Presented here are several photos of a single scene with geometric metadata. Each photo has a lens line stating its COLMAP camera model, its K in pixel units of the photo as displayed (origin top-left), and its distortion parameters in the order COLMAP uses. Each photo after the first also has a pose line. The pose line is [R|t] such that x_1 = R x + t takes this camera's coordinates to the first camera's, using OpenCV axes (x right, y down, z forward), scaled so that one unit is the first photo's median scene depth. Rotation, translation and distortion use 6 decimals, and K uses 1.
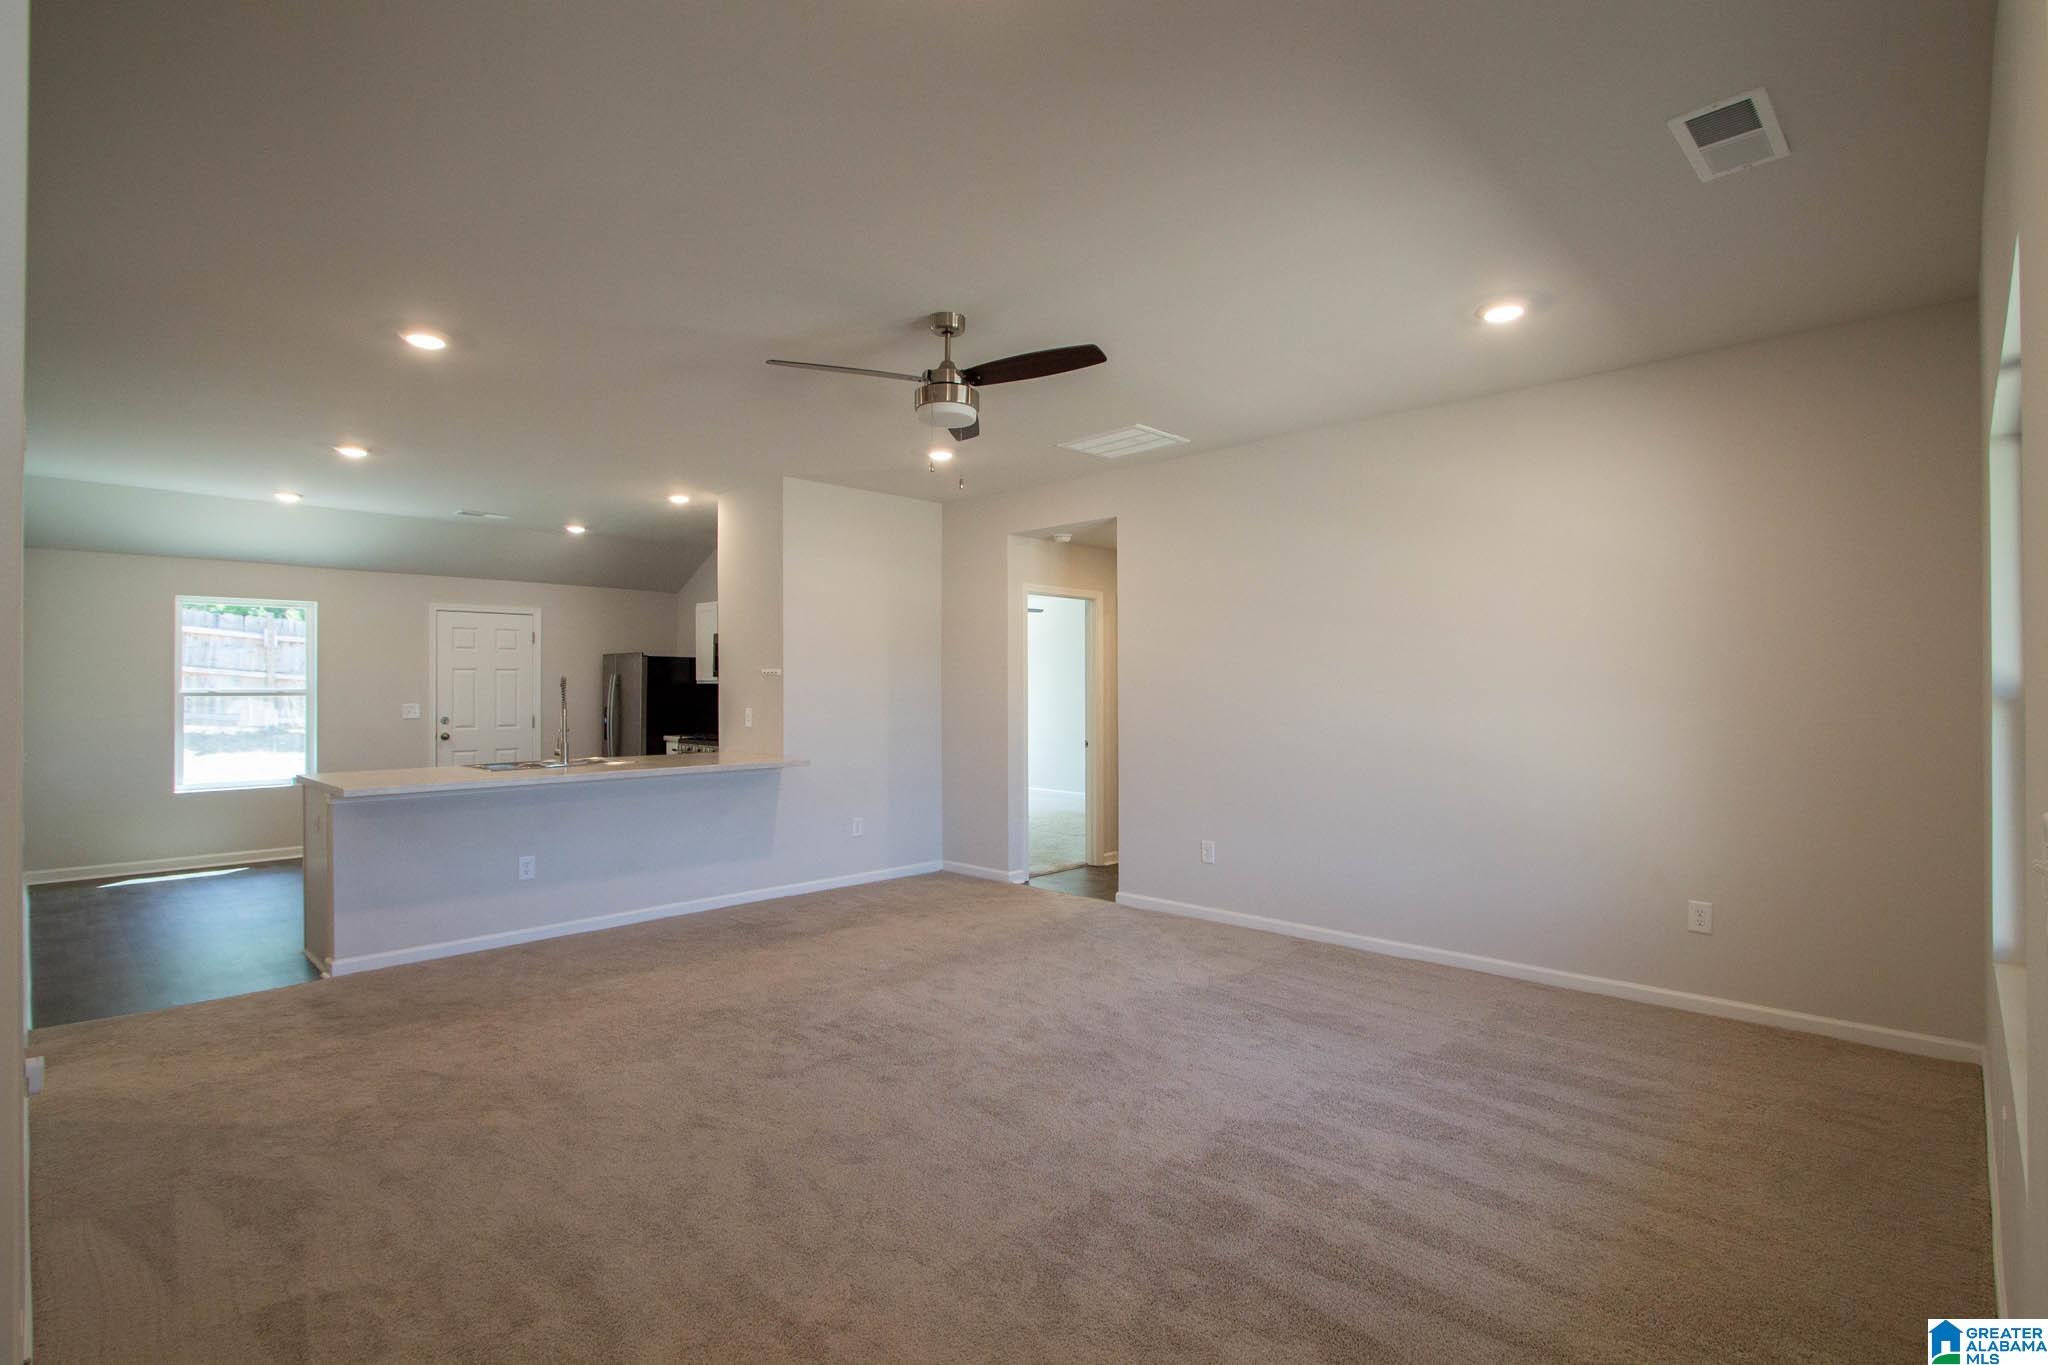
lens RADIAL K [[963.3, 0, 1030.9], [0, 963.3, 680.8], [0, 0, 1]] dist [-0.007114, -0.000263]
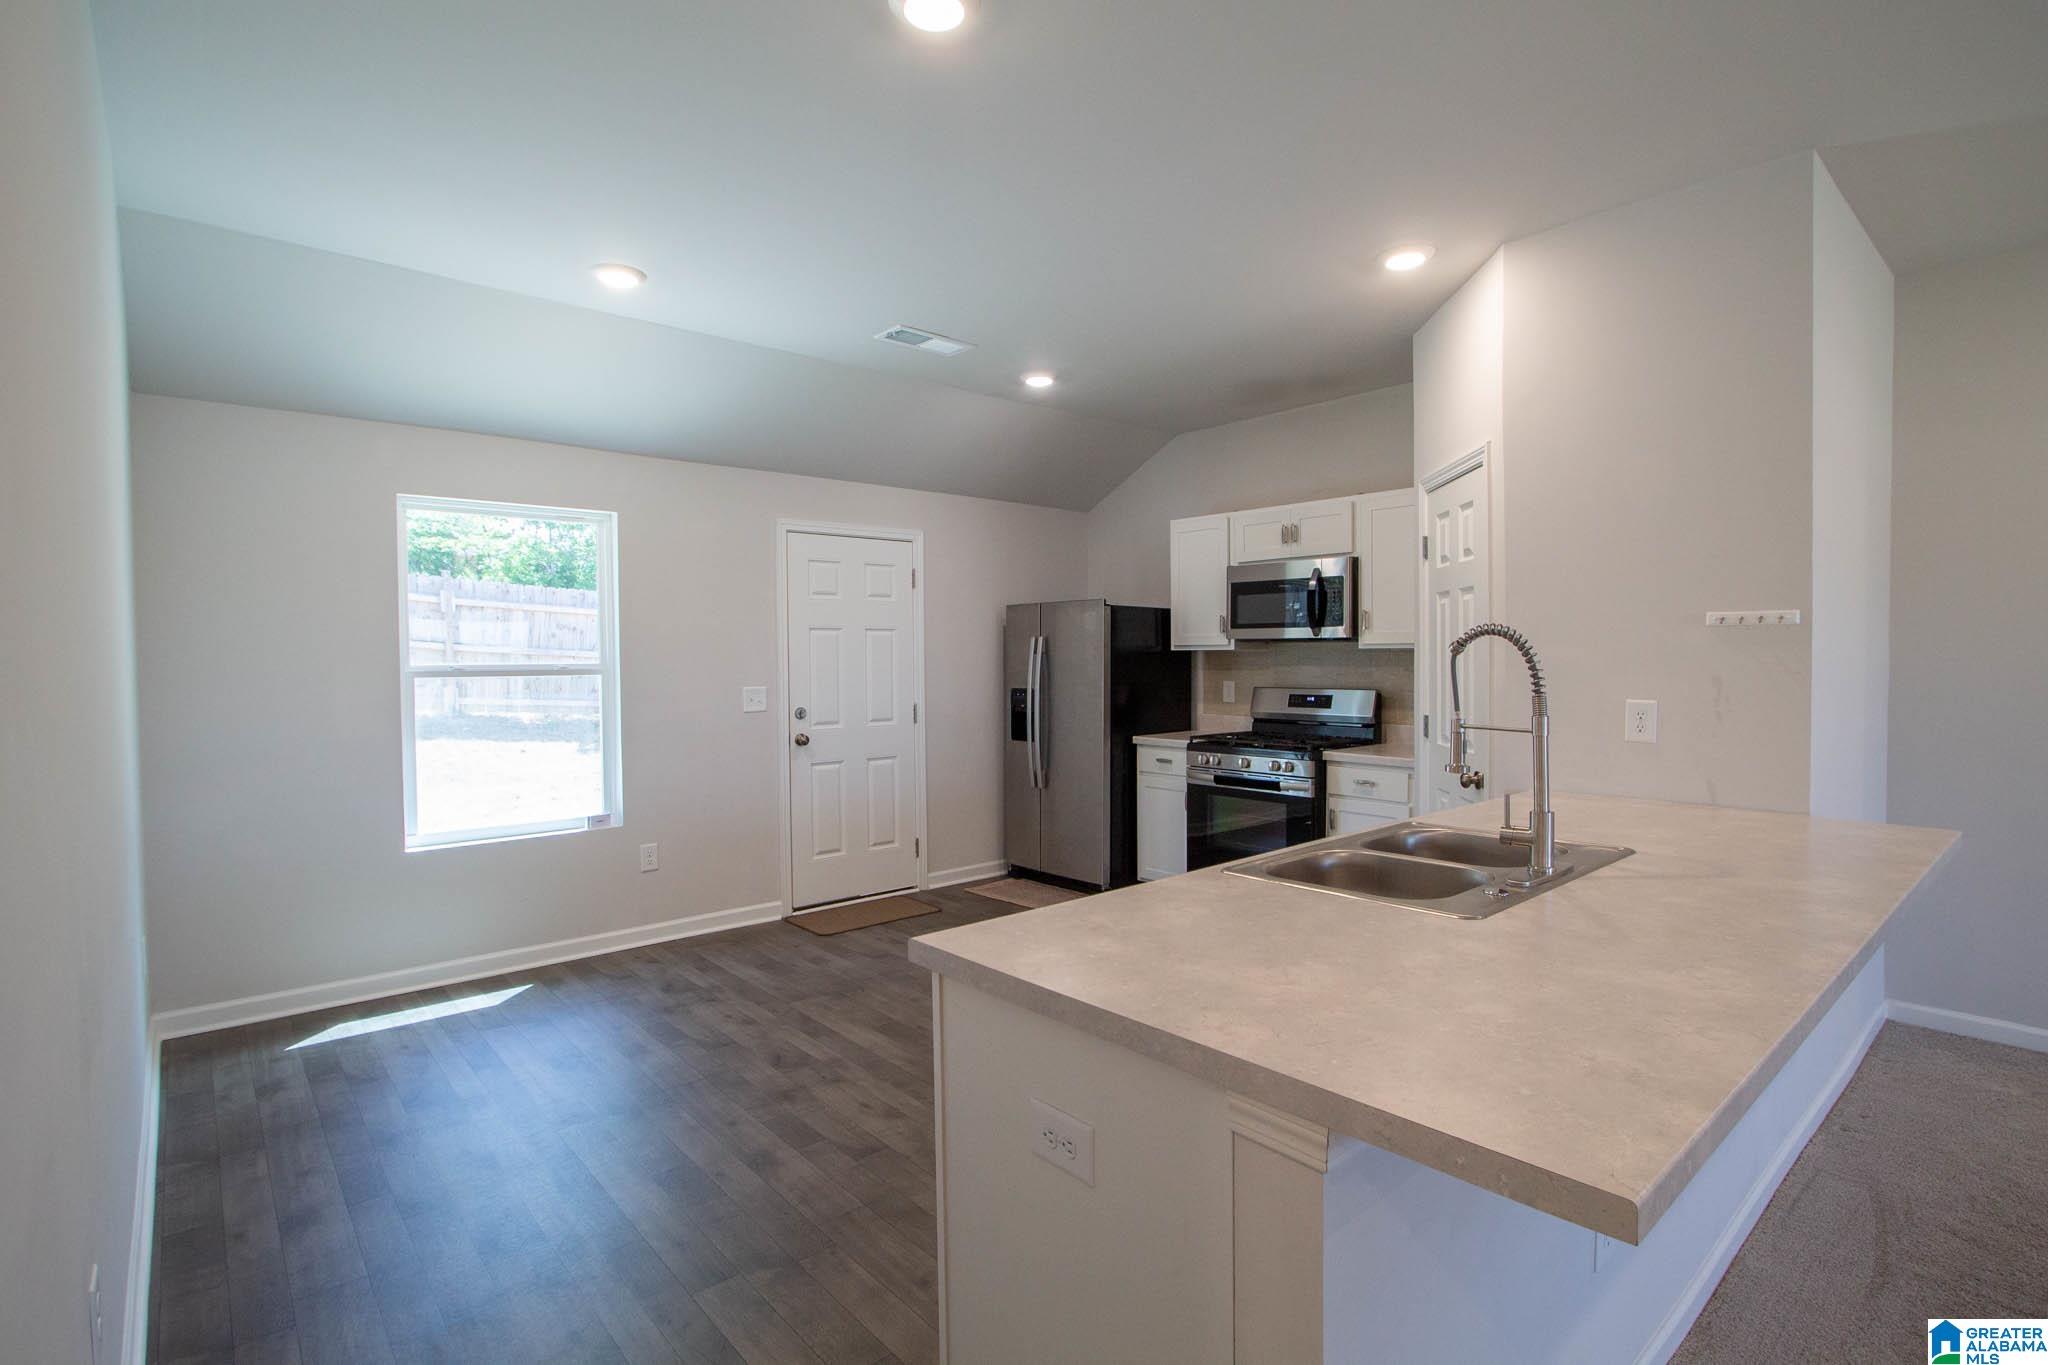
lens RADIAL K [[956.7, 0, 1029.5], [0, 956.7, 676.0], [0, 0, 1]] dist [-0.024458, 0.015238]
pose [[0.996644, -0.002622, -0.081813, -0.418481], [0.004601, 0.999701, 0.024010, 0.004009], [0.081726, -0.024306, 0.996358, 0.414839]]
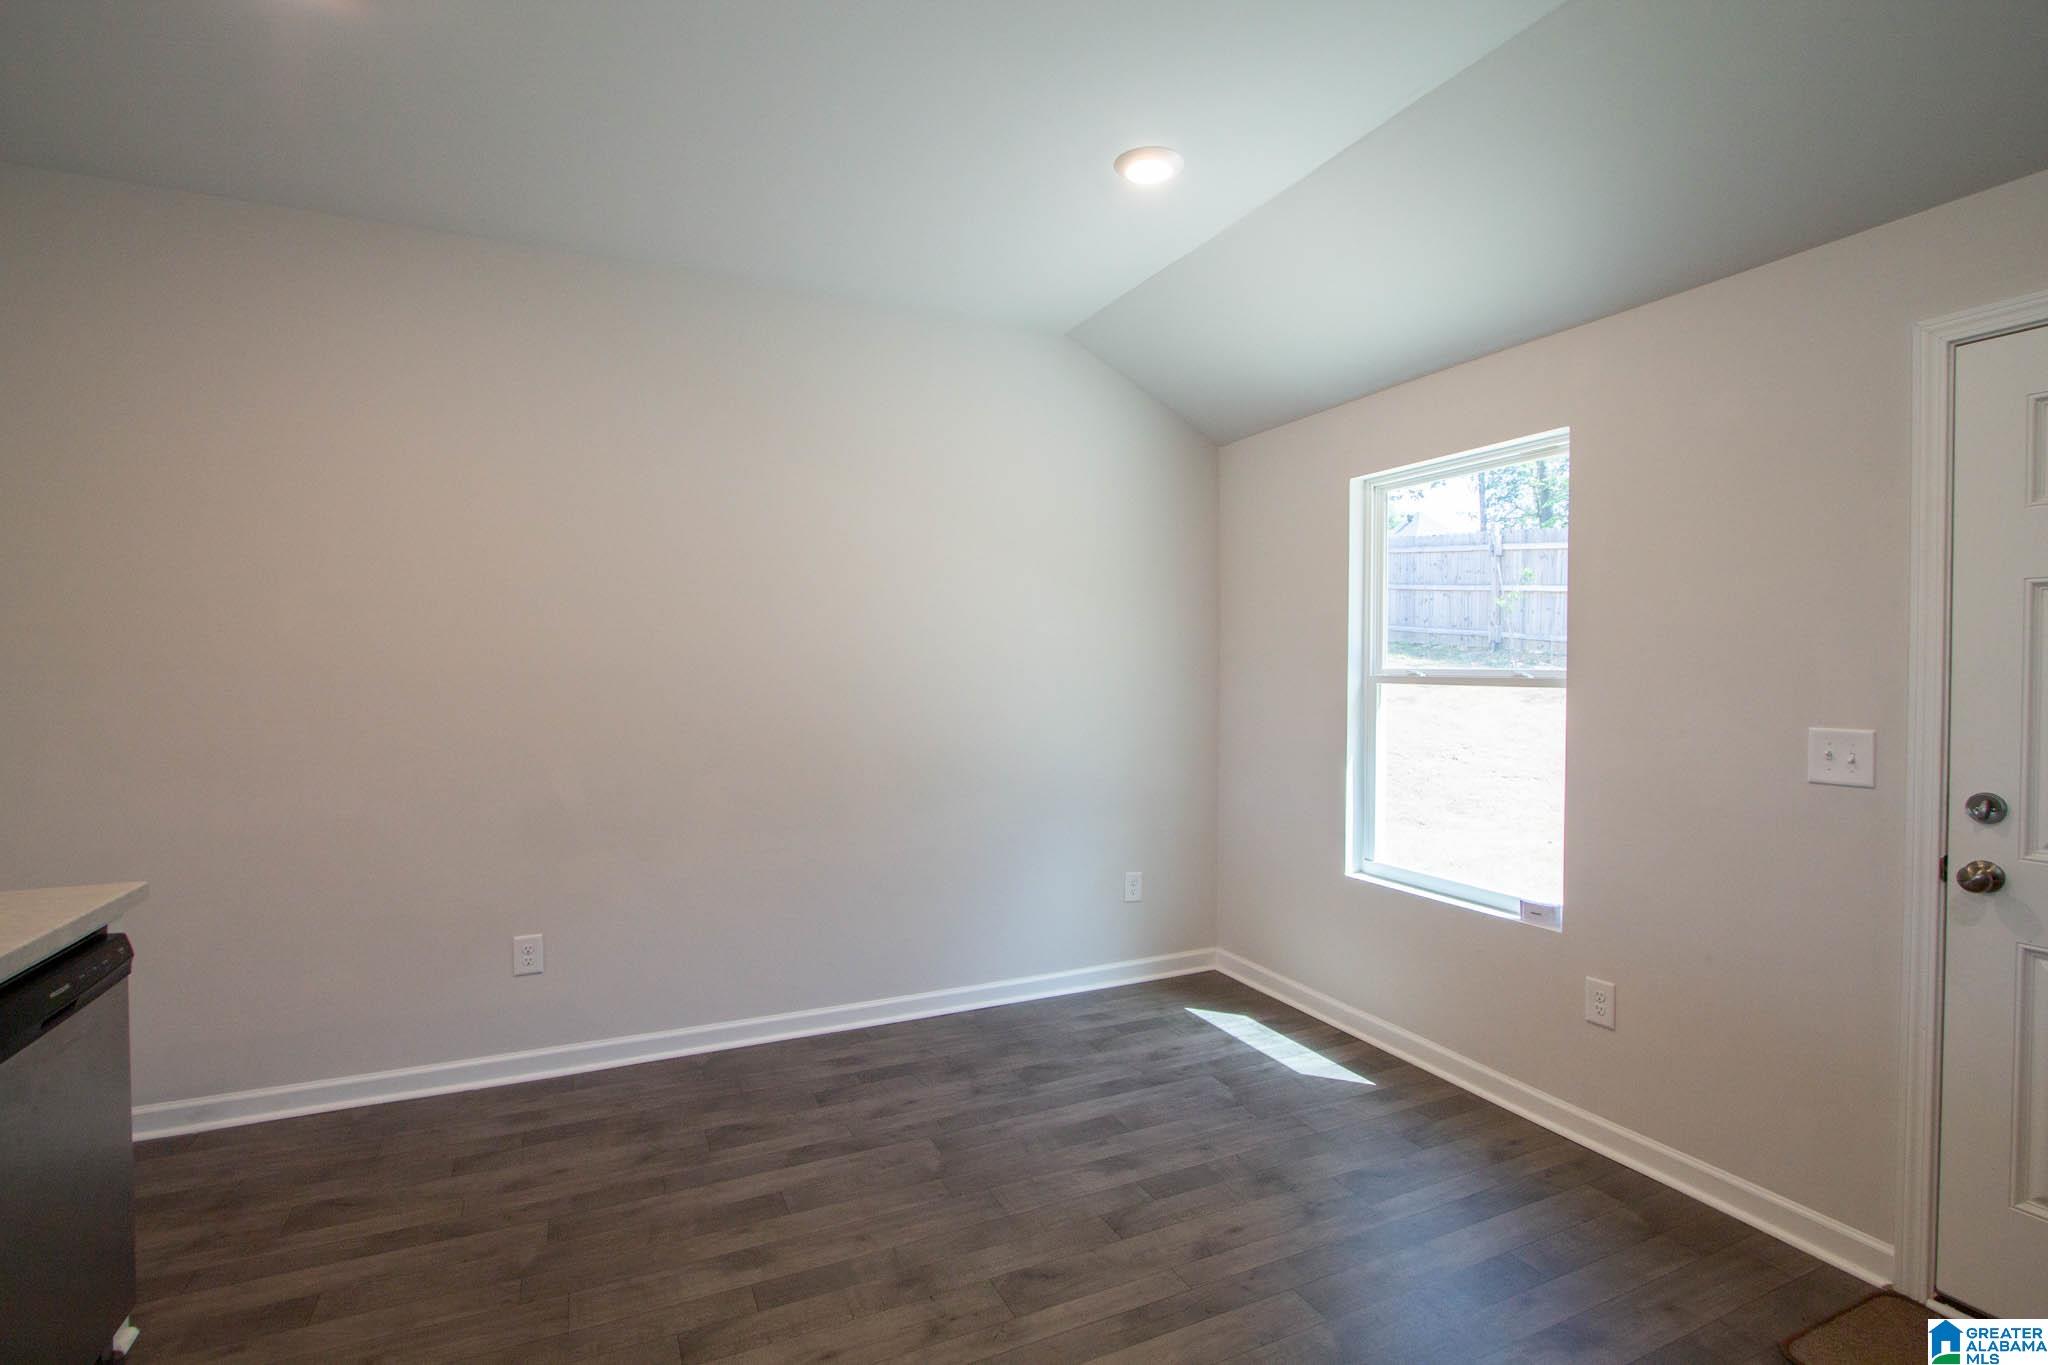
lens RADIAL K [[963.3, 0, 1030.9], [0, 963.3, 680.8], [0, 0, 1]] dist [-0.007114, -0.000263]
pose [[-0.345943, 0.021029, -0.938020, -0.315020], [0.003944, 0.999773, 0.020959, 0.004789], [0.938247, 0.003551, -0.345947, 0.870298]]
